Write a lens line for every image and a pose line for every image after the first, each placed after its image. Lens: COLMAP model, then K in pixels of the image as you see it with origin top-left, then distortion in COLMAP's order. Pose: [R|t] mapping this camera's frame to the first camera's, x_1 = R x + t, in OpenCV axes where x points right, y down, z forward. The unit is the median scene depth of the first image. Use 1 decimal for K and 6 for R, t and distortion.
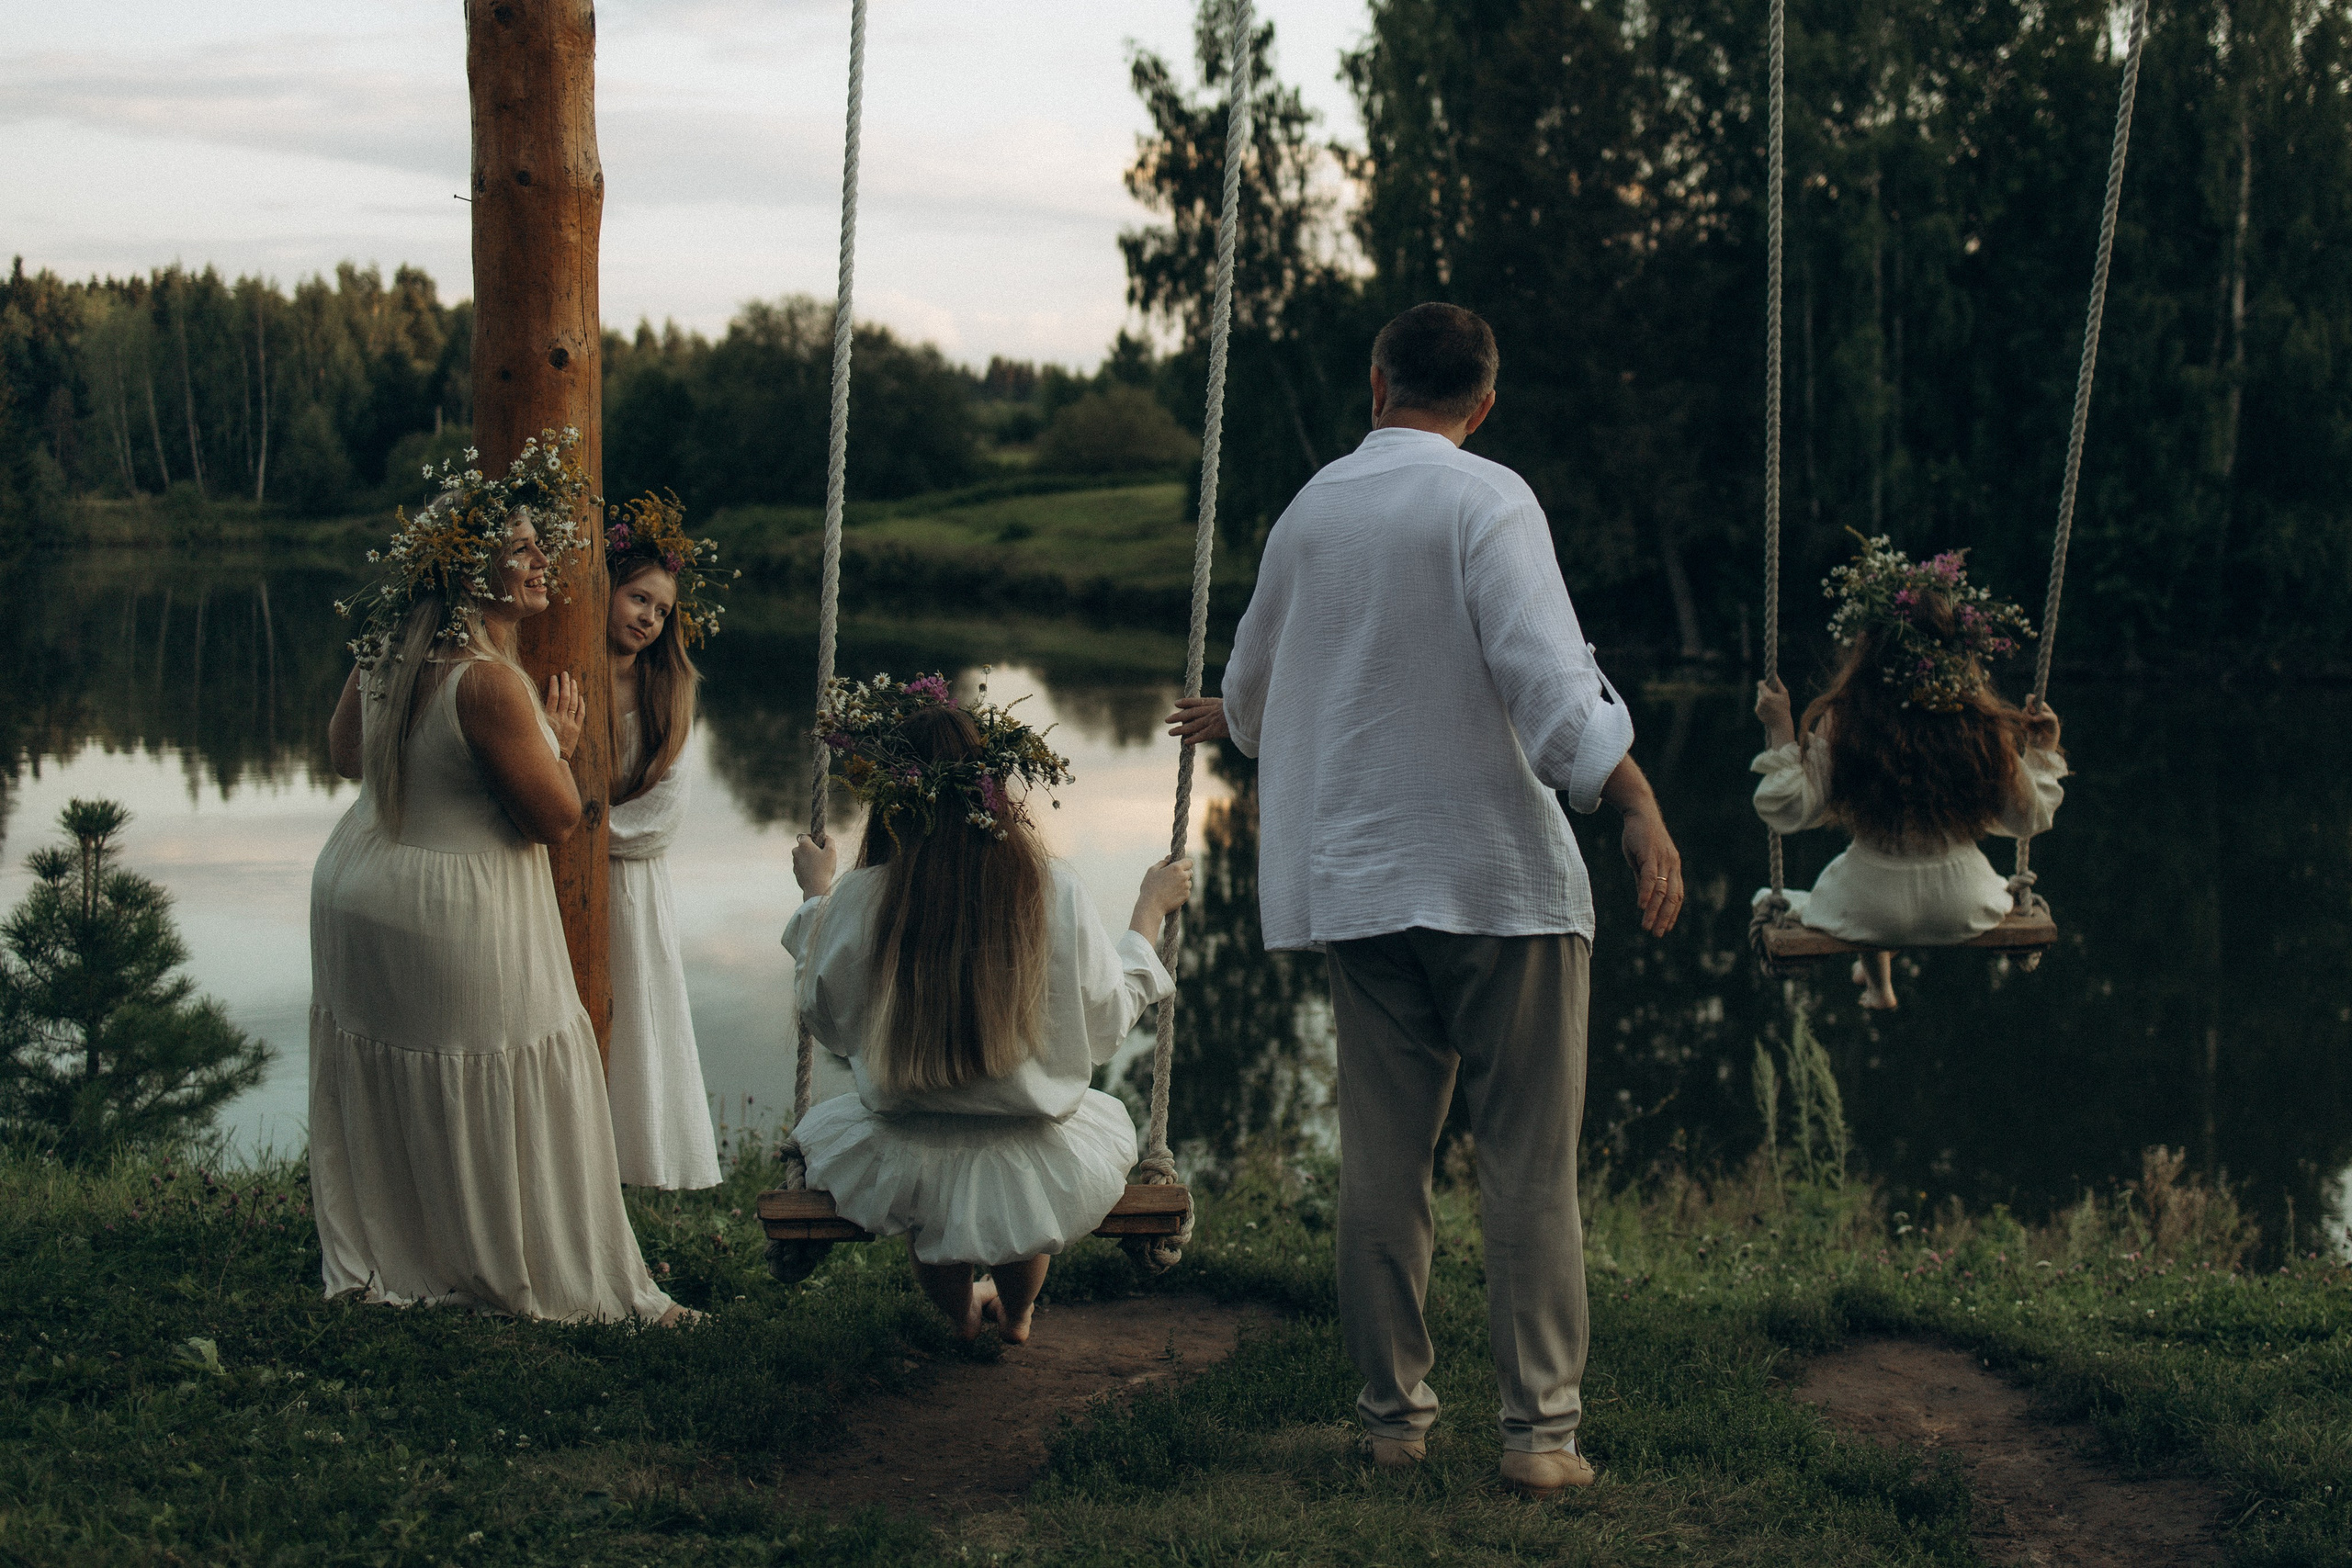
lens RADIAL K [[2445.0, 0, 1240.3], [0, 2445.0, 775.2], [0, 0, 1]] dist [-0.000759, -0.014756]
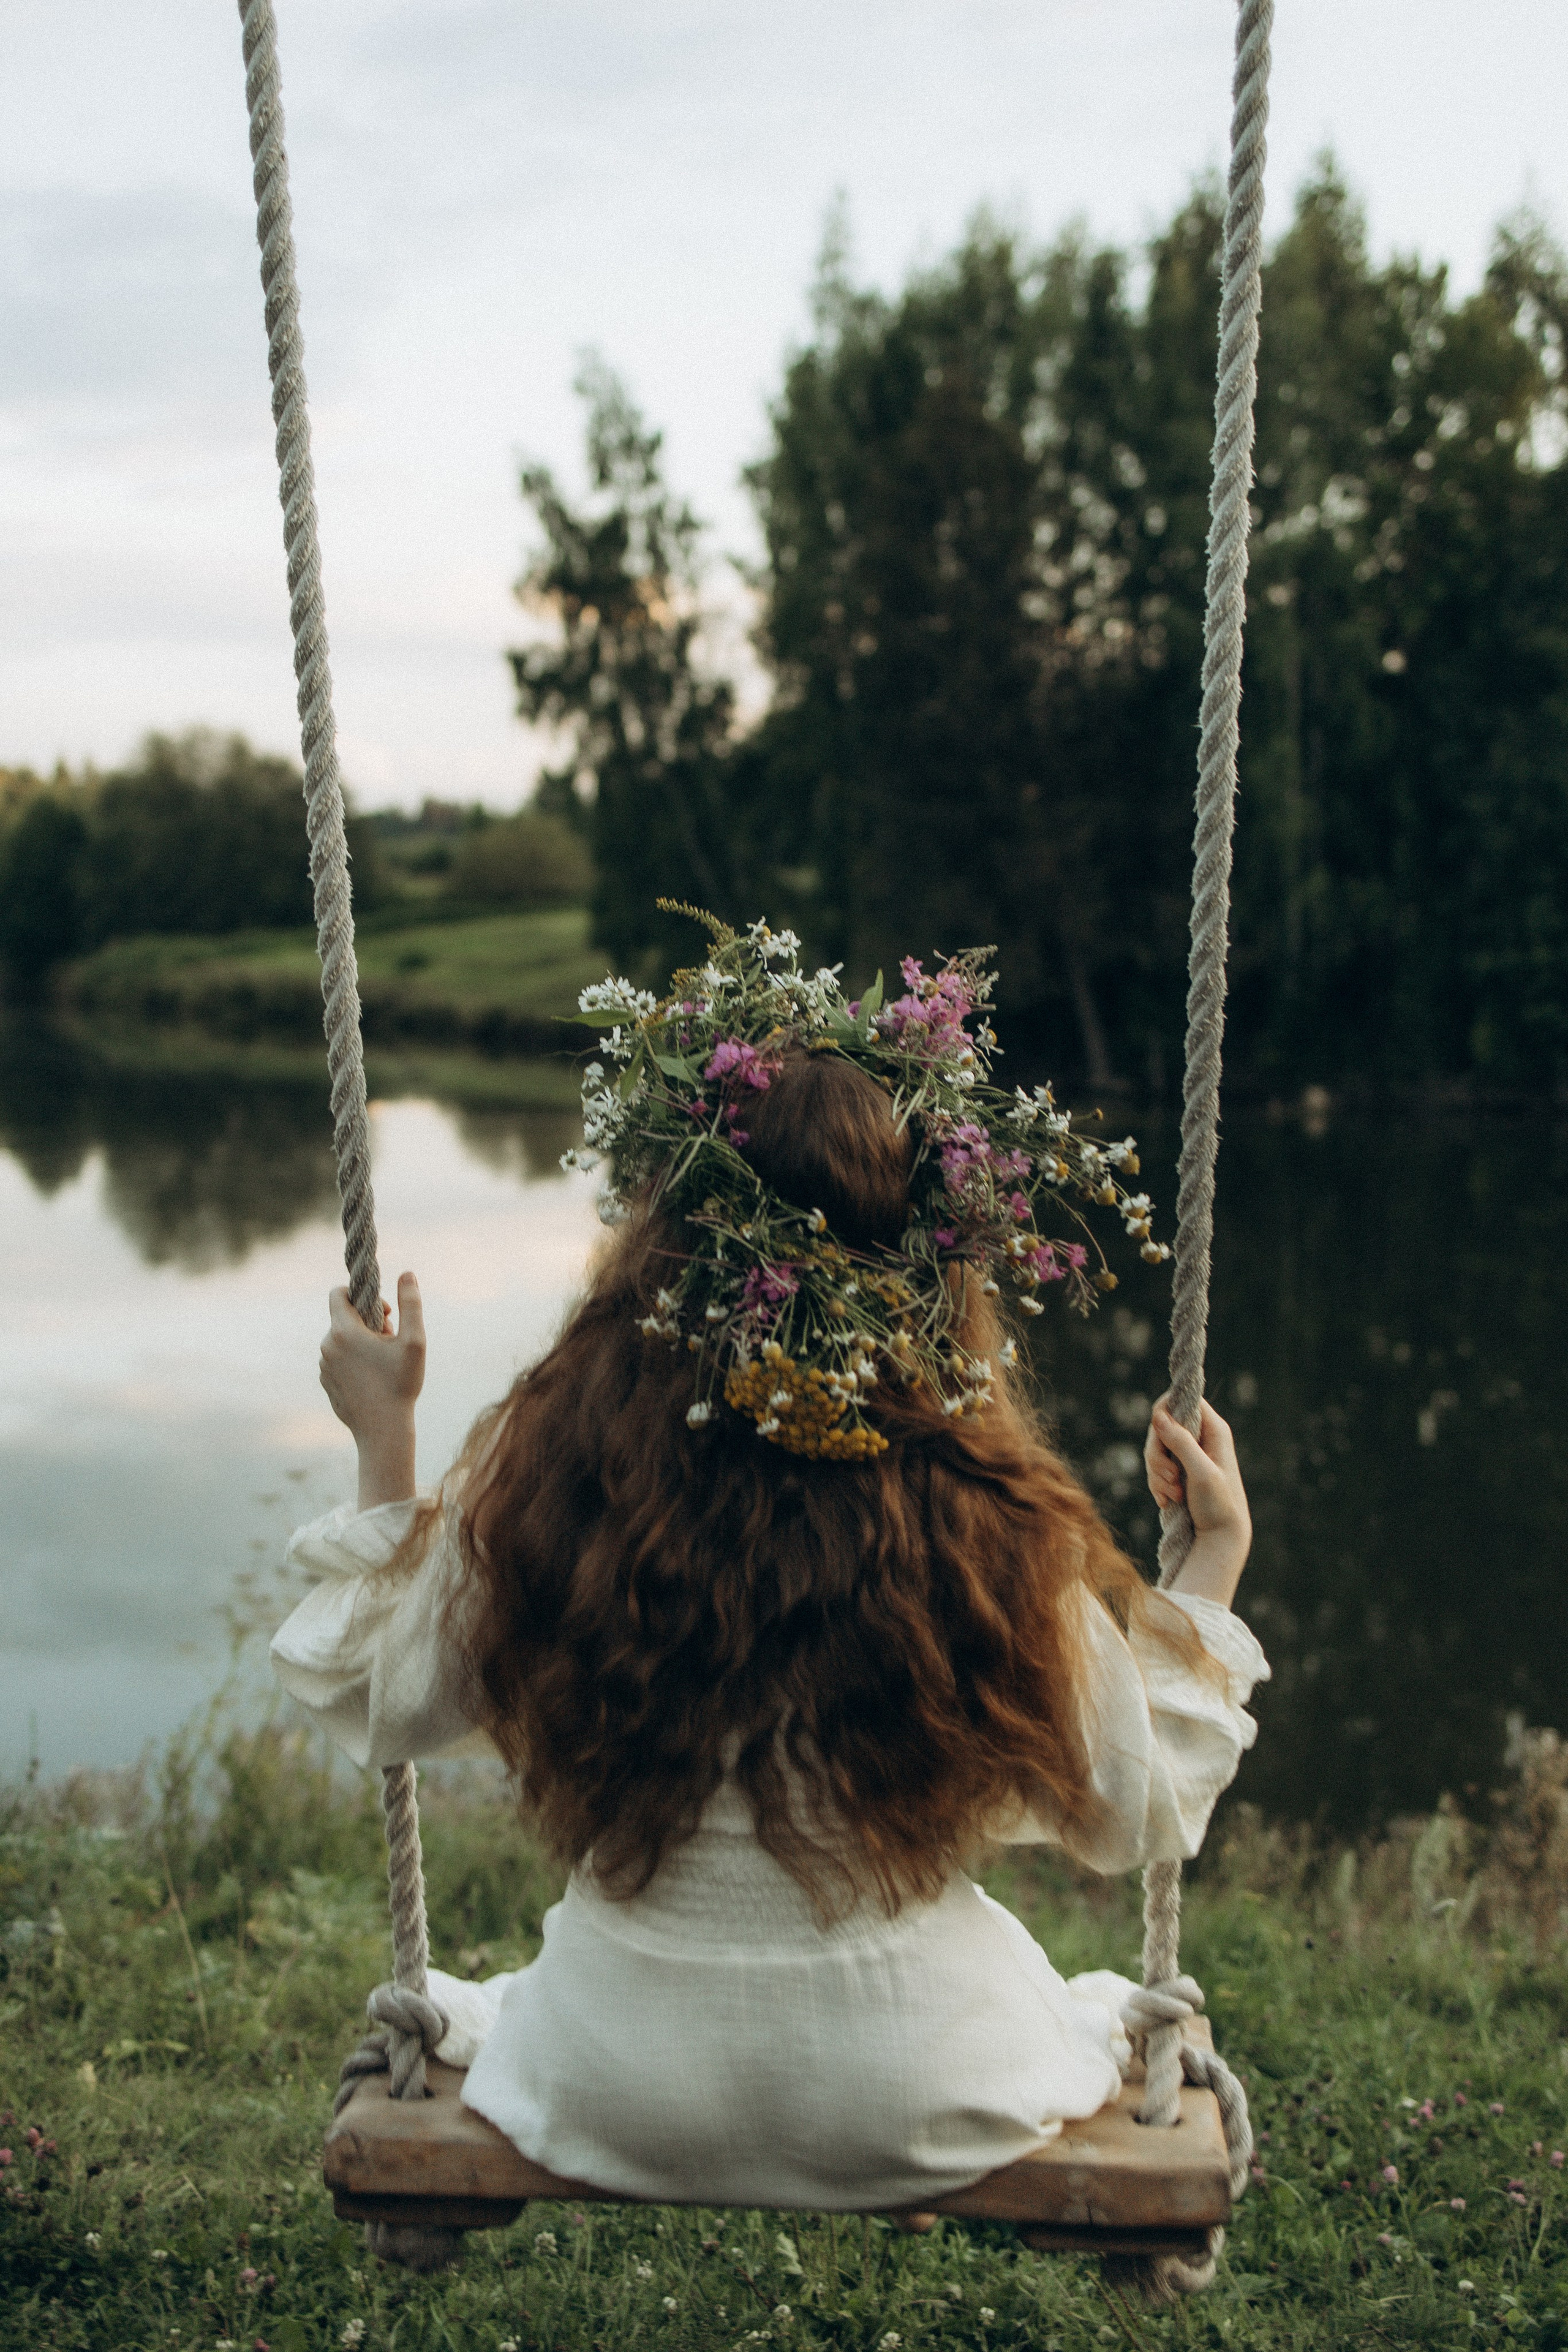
lens RADIAL K [[2256.6, 0, 784.0], [0, 2256.6, 1176.0], [0, 0, 1]] dist [0.006024, -0.006456]
pose [[0.999840, -0.008774, 0.015593, 0.043818], [0.008847, 0.999950, -0.004631, -0.009800], [-0.015552, 0.004768, 0.999868, 0.114365]]
